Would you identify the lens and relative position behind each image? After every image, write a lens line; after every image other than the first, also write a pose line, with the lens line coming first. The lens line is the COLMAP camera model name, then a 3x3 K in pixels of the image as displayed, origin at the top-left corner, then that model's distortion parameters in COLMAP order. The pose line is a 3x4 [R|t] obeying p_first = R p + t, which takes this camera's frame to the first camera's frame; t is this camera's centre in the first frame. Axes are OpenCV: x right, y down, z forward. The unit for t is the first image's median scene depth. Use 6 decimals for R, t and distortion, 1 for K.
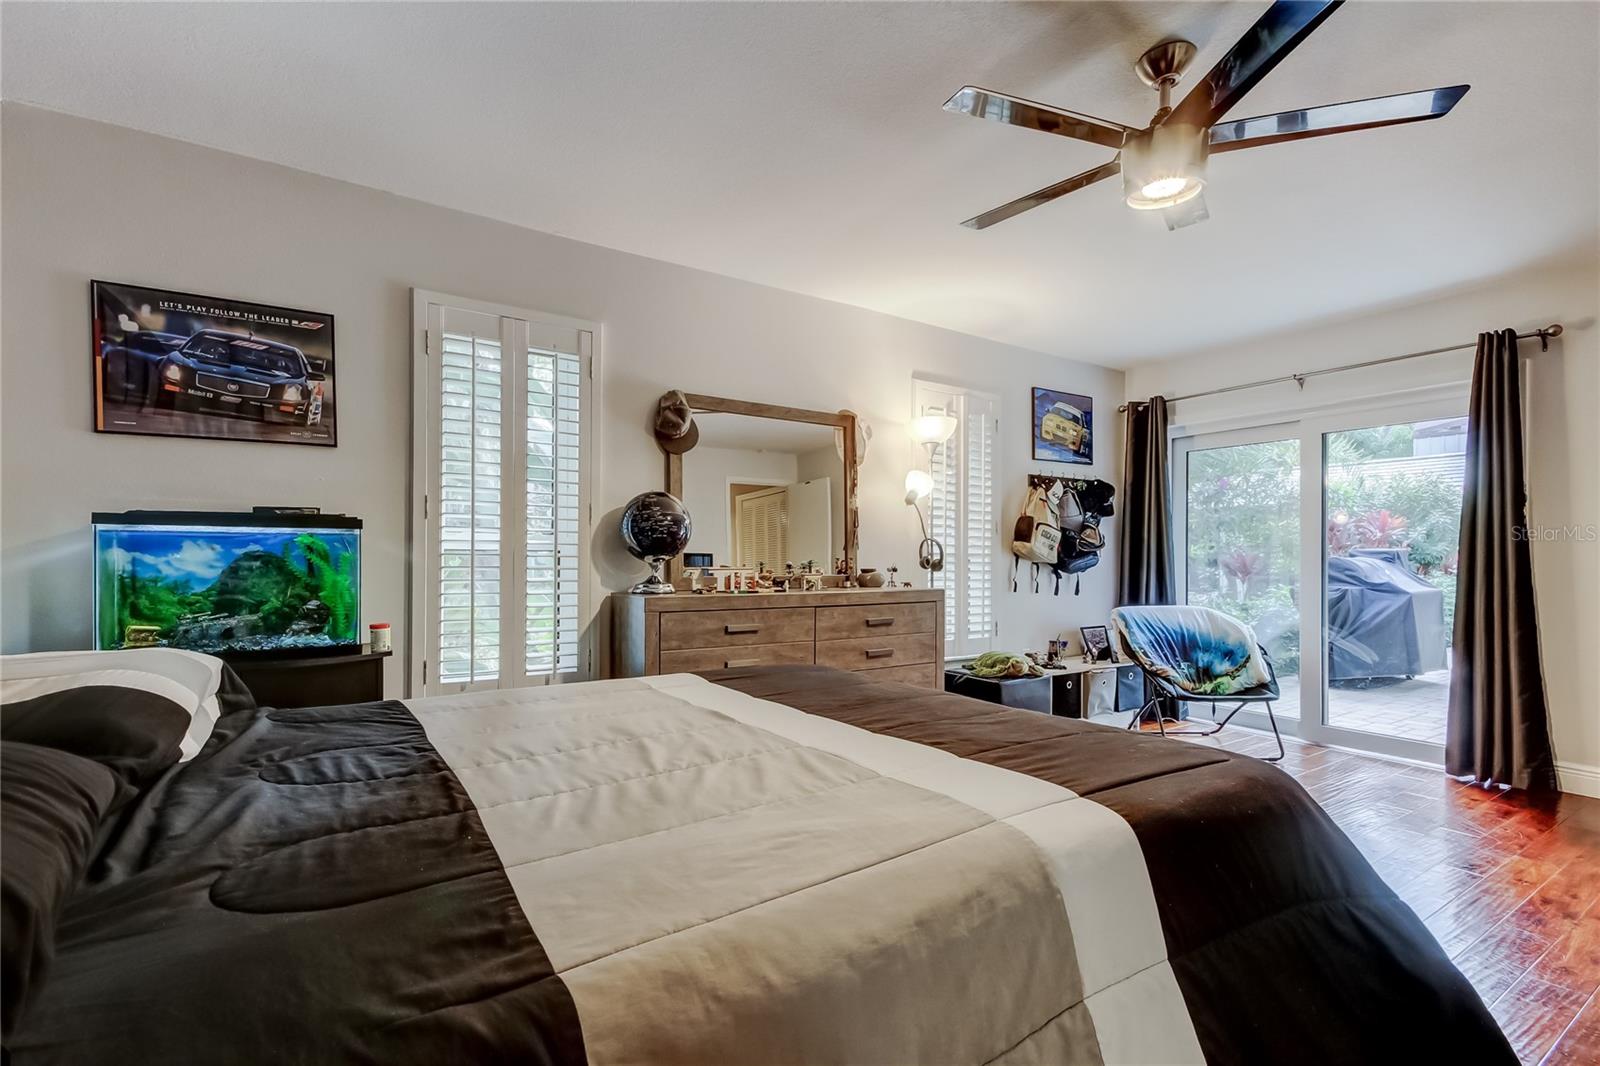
lens RADIAL K [[751.4, 0, 795.5], [0, 751.4, 564.5], [0, 0, 1]] dist [0.000921, 0.000098]
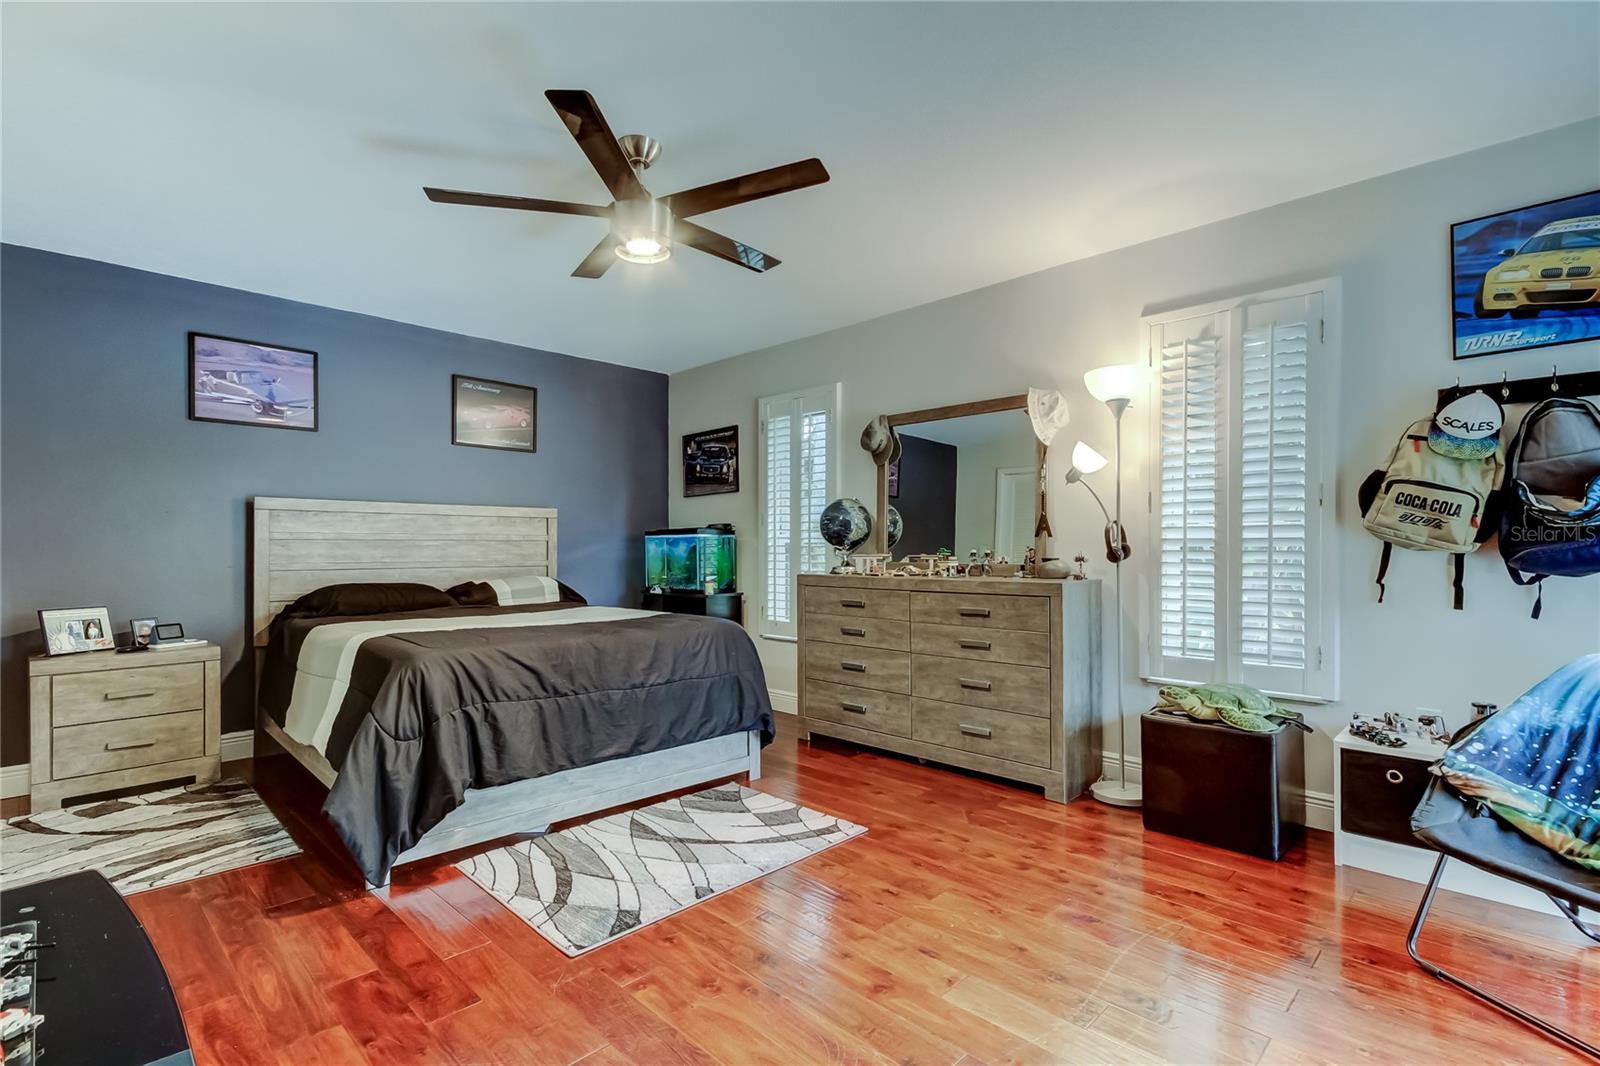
lens RADIAL K [[751.4, 0, 795.5], [0, 751.4, 564.5], [0, 0, 1]] dist [0.000921, 0.000098]
pose [[0.184273, 0.022632, -0.982614, 1.060105], [-0.000799, 0.999738, 0.022876, -0.007865], [0.982875, -0.003431, 0.184243, 0.611117]]
